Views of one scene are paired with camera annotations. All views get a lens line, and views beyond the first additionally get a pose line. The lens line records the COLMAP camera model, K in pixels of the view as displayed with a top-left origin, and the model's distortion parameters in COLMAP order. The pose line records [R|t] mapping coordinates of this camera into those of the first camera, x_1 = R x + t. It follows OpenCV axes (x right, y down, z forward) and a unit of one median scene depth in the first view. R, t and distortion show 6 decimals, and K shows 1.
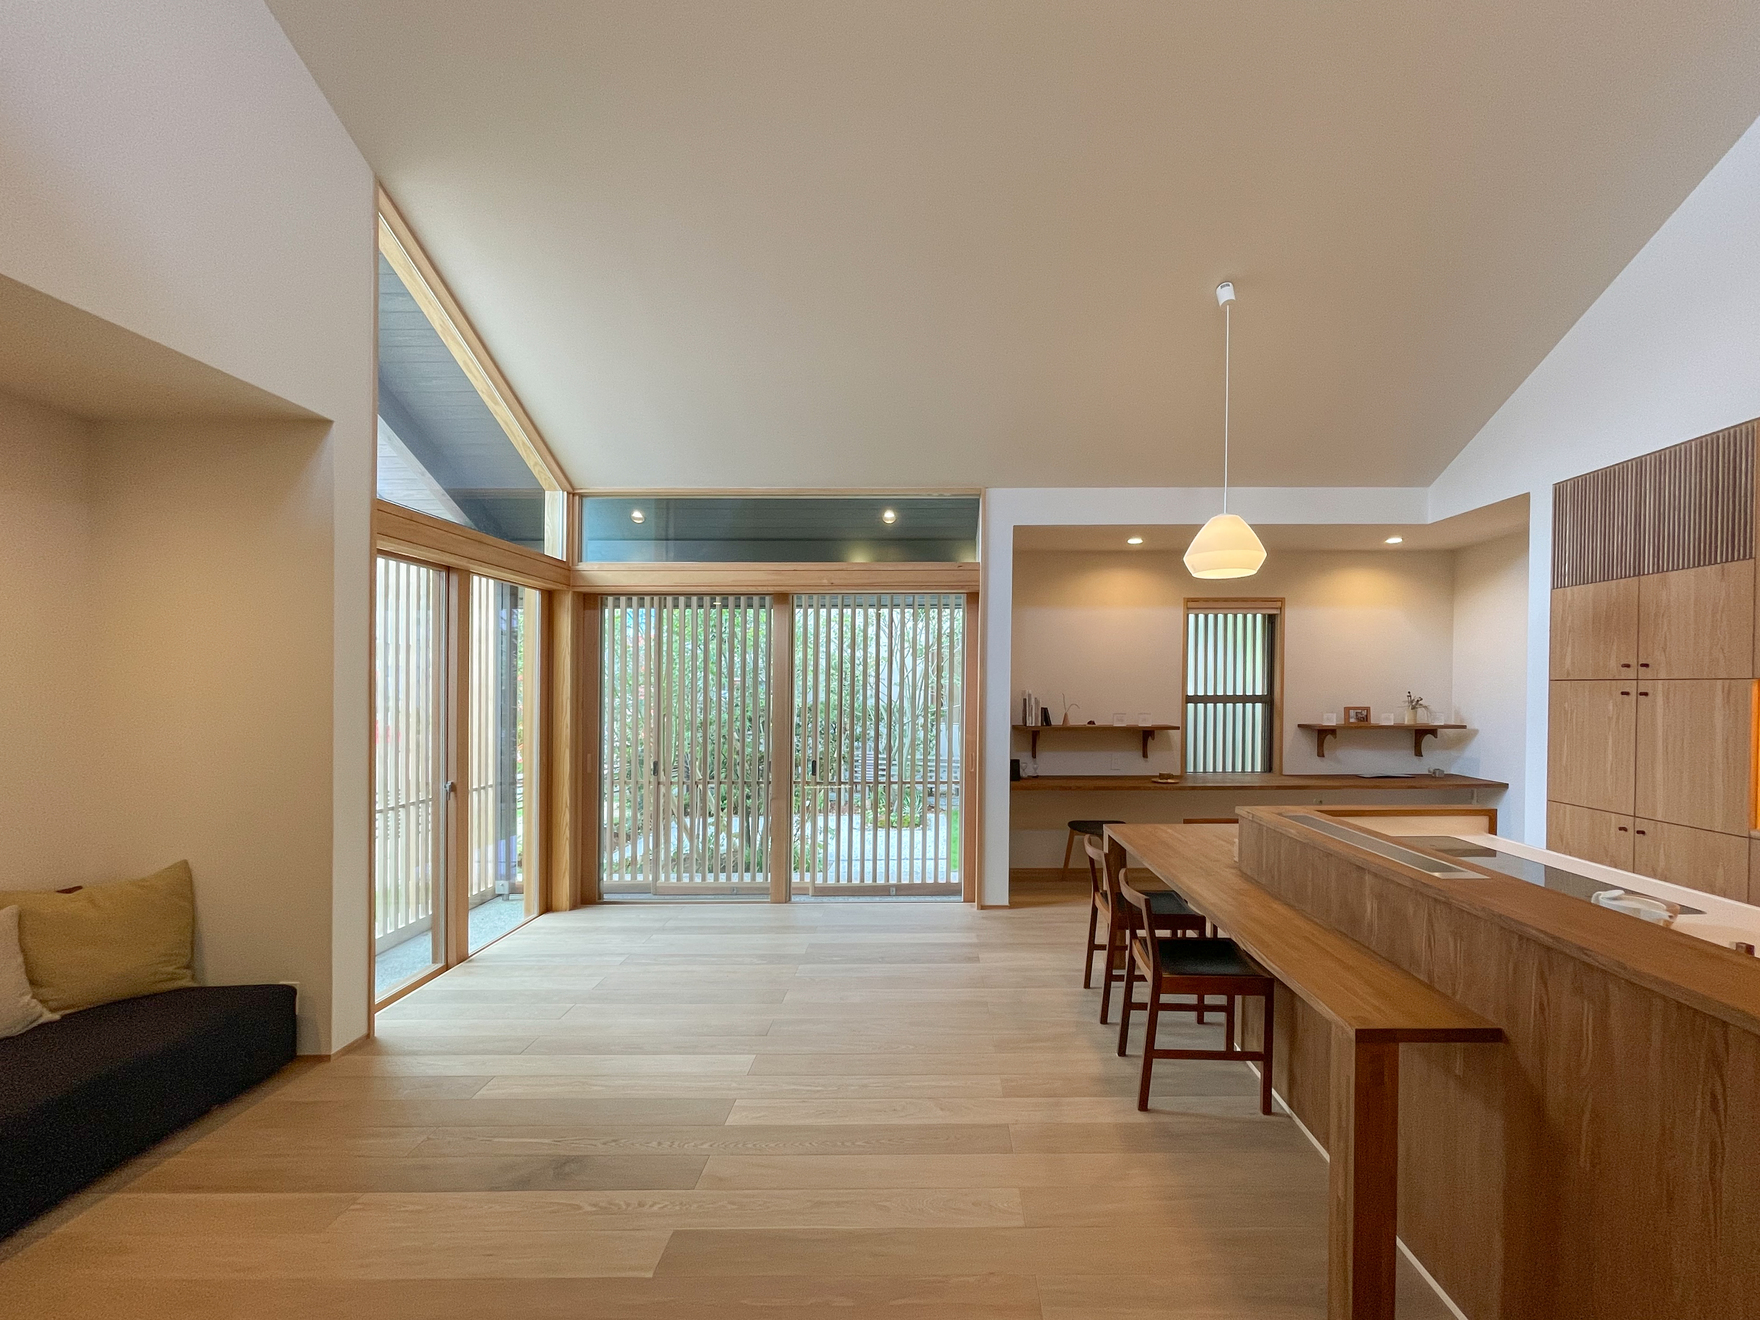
lens RADIAL K [[712.5, 0, 875.9], [0, 712.5, 699.0], [0, 0, 1]] dist [-0.001538, -0.000176]
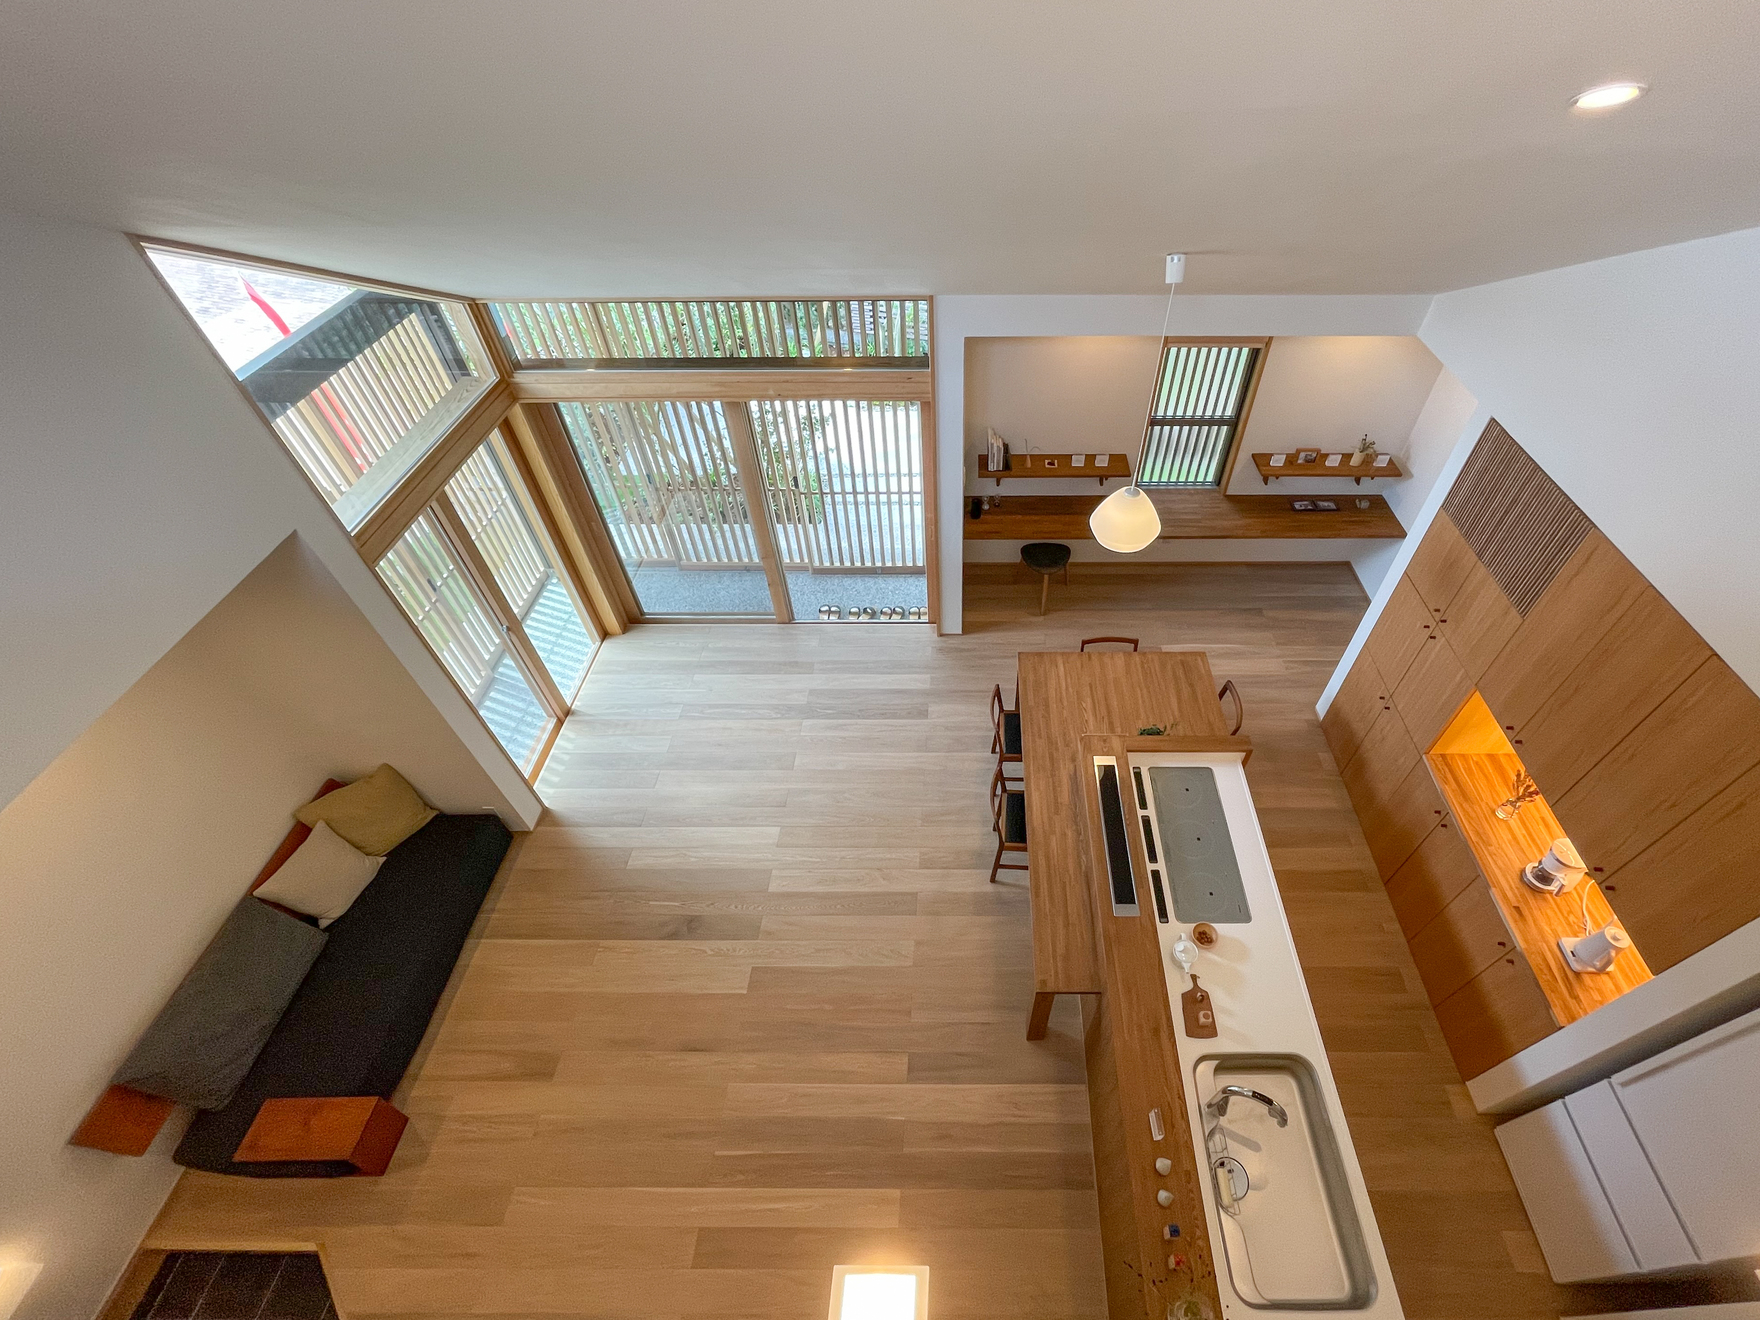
lens RADIAL K [[734.0, 0, 880.0], [0, 734.0, 660.0], [0, 0, 1]] dist [0.014872, 0.000111]
pose [[0.998164, -0.038186, -0.047010, 0.102113], [0.060058, 0.724278, 0.686888, -0.600210], [0.007819, -0.688450, 0.725242, 0.007962]]
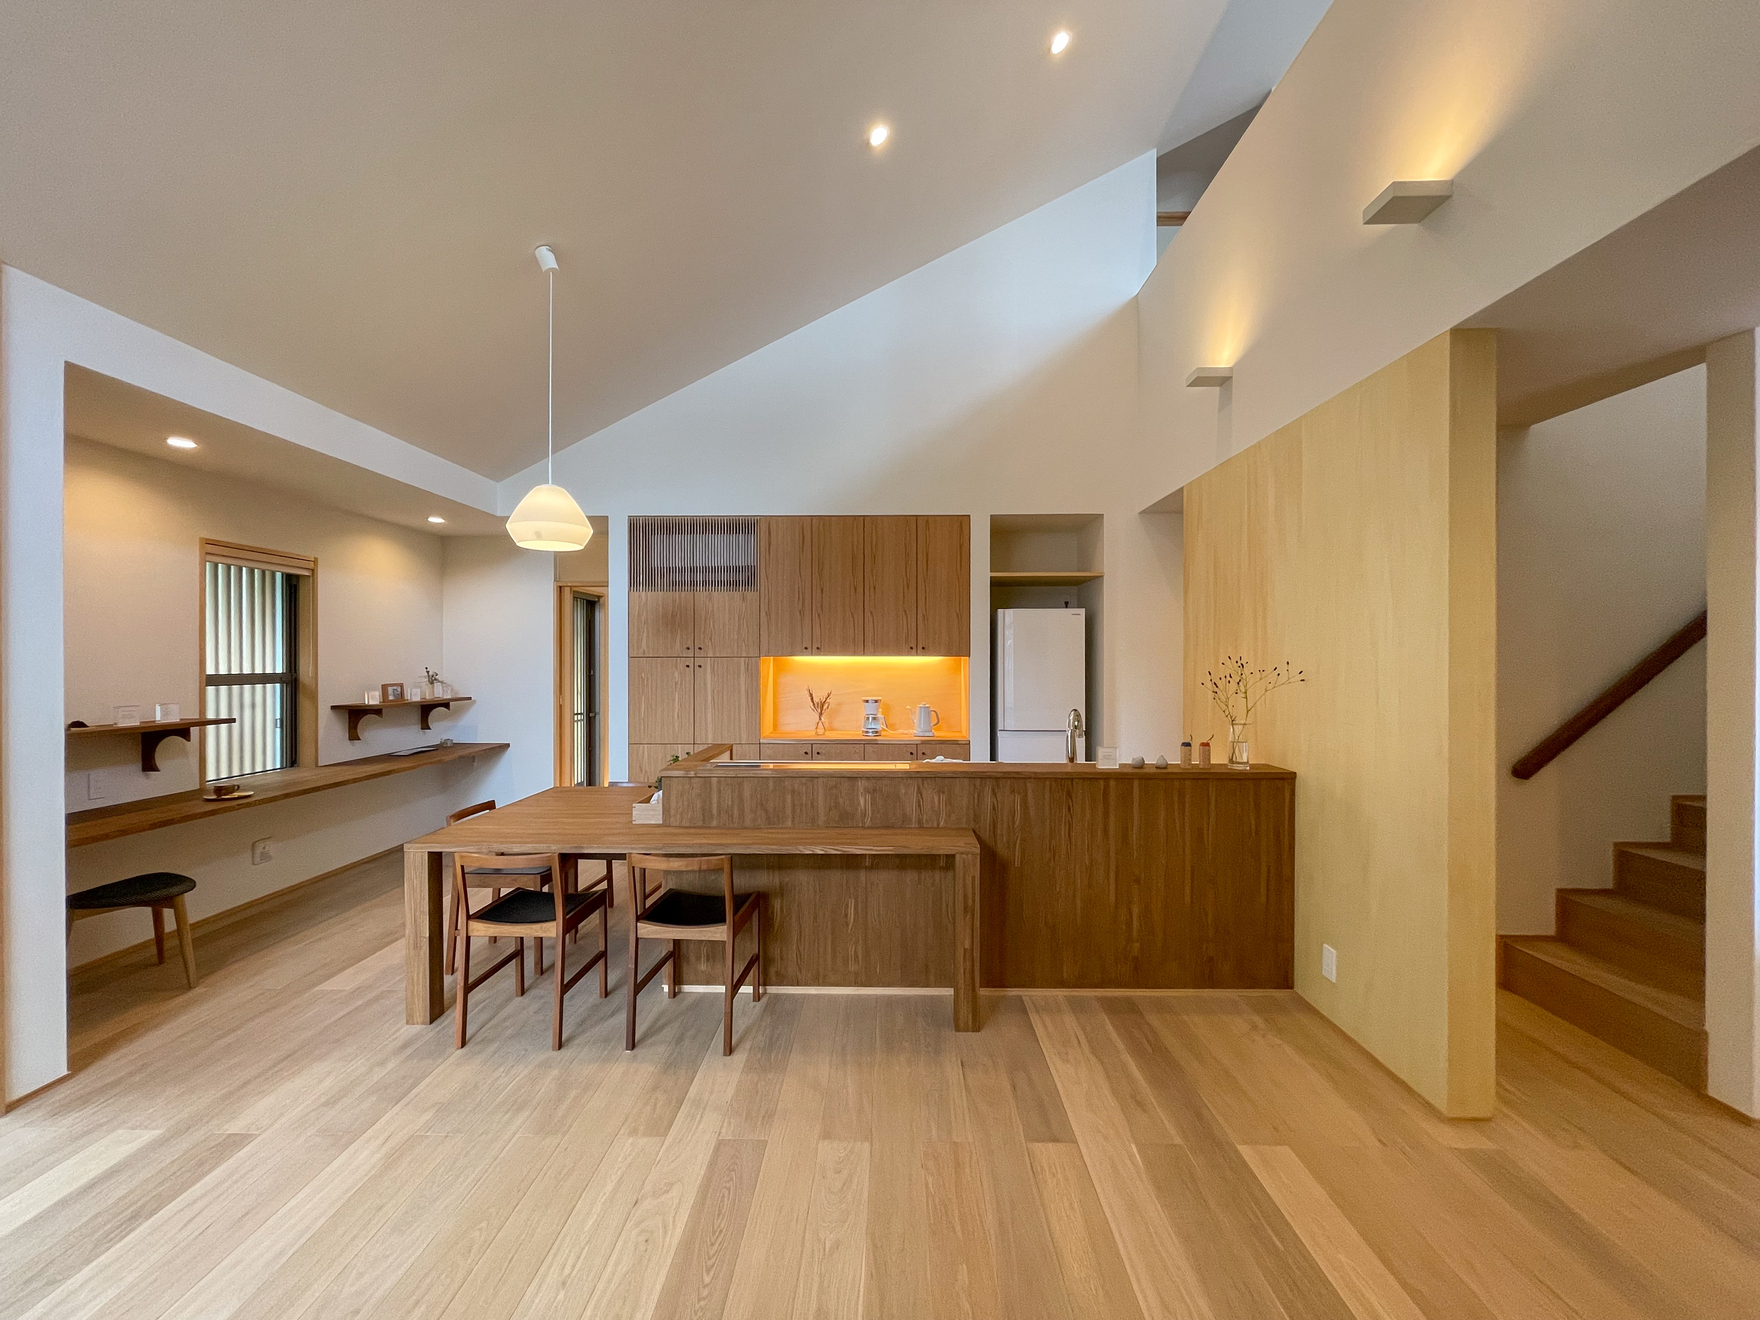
lens RADIAL K [[762.0, 0, 874.0], [0, 762.0, 672.0], [0, 0, 1]] dist [0.003017, 0.000323]
pose [[-0.022819, -0.012204, 0.999665, -0.399484], [0.020151, 0.999717, 0.012664, -0.005017], [-0.999537, 0.020433, -0.022566, 0.410956]]
